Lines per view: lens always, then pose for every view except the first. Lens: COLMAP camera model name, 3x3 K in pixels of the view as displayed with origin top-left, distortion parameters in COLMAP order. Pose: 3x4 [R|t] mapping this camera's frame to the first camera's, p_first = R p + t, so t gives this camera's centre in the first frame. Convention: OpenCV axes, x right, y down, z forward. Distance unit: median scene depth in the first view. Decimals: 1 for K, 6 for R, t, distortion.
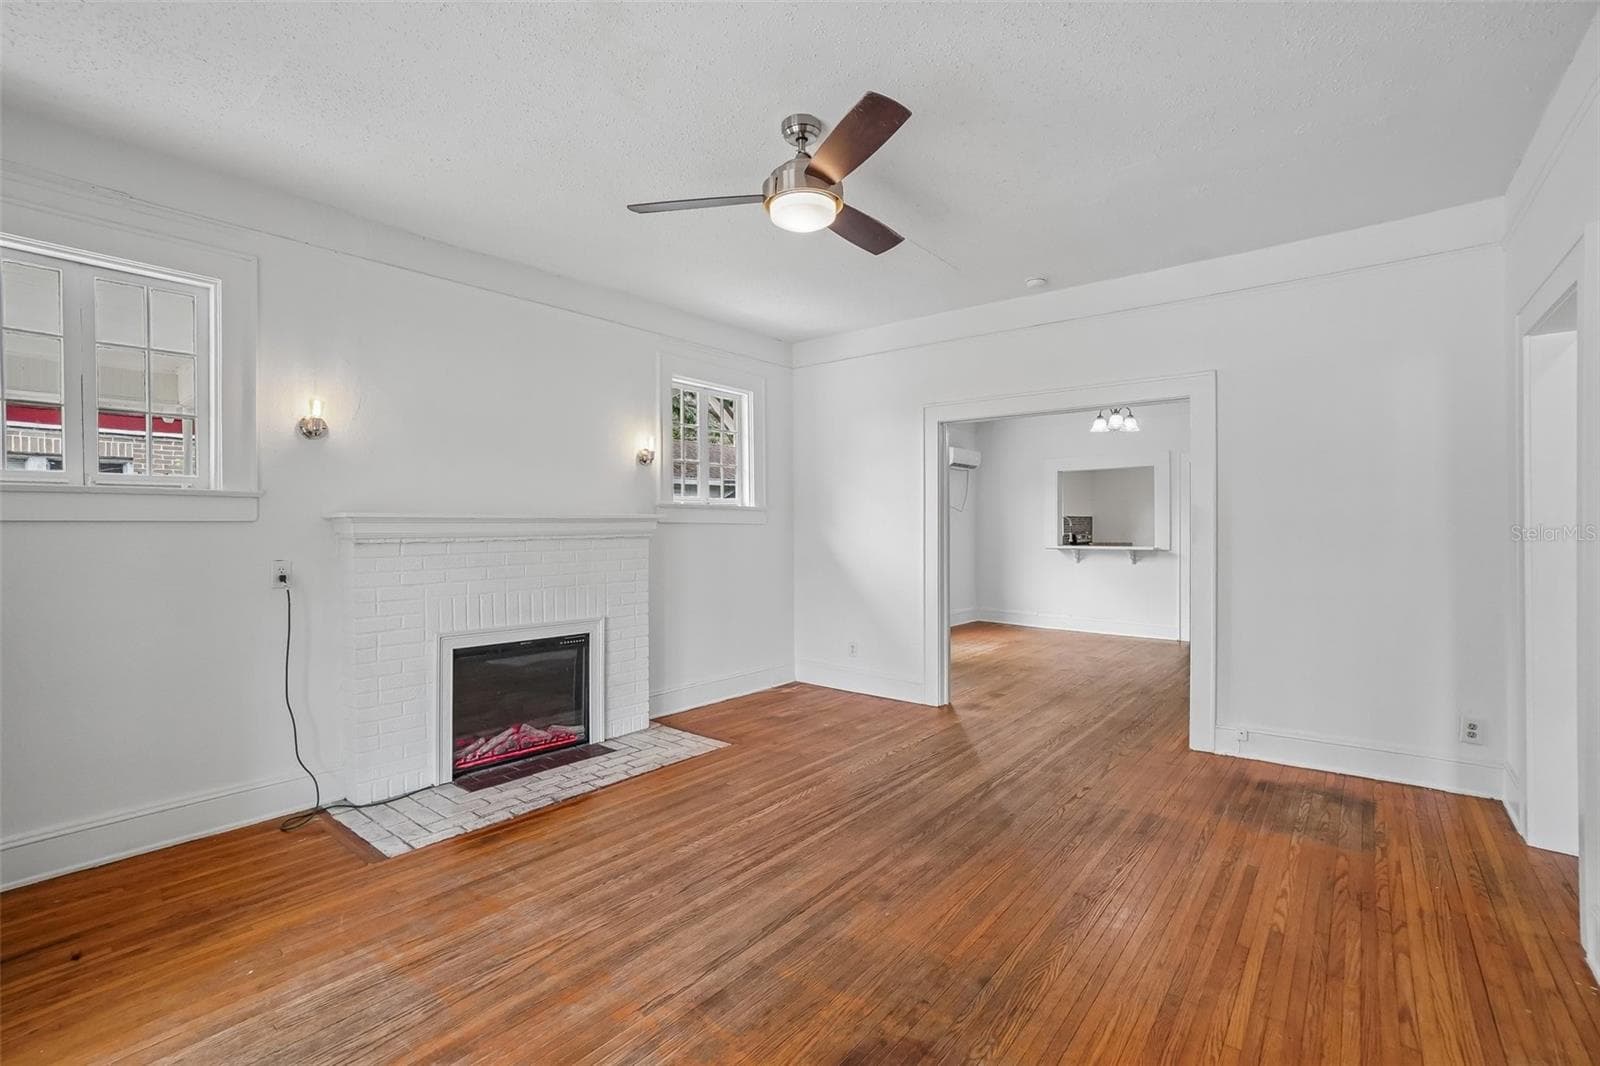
lens RADIAL K [[717.4, 0, 802.1], [0, 717.4, 529.5], [0, 0, 1]] dist [-0.041828, 0.016845]
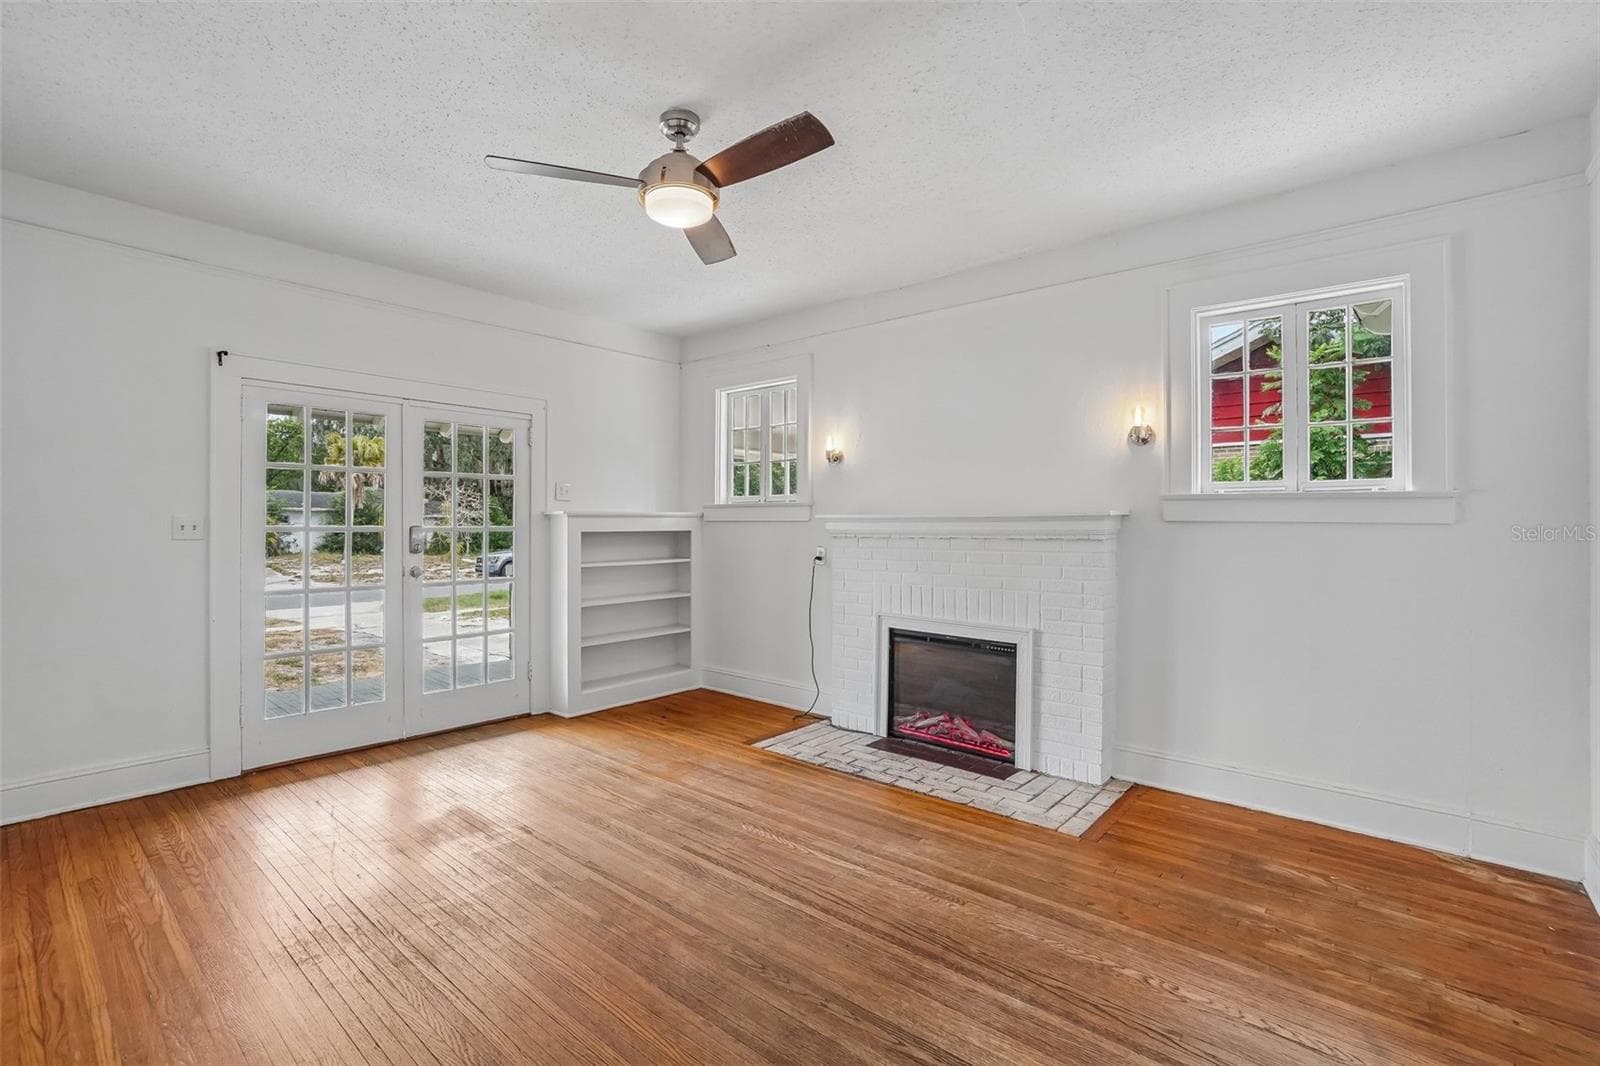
lens RADIAL K [[717.4, 0, 800.8], [0, 717.4, 528.0], [0, 0, 1]] dist [-0.041828, 0.016845]
pose [[-0.024983, 0.006570, -0.999666, 0.754666], [-0.010483, 0.999922, 0.006834, -0.006169], [0.999633, 0.010650, -0.024912, 0.926500]]
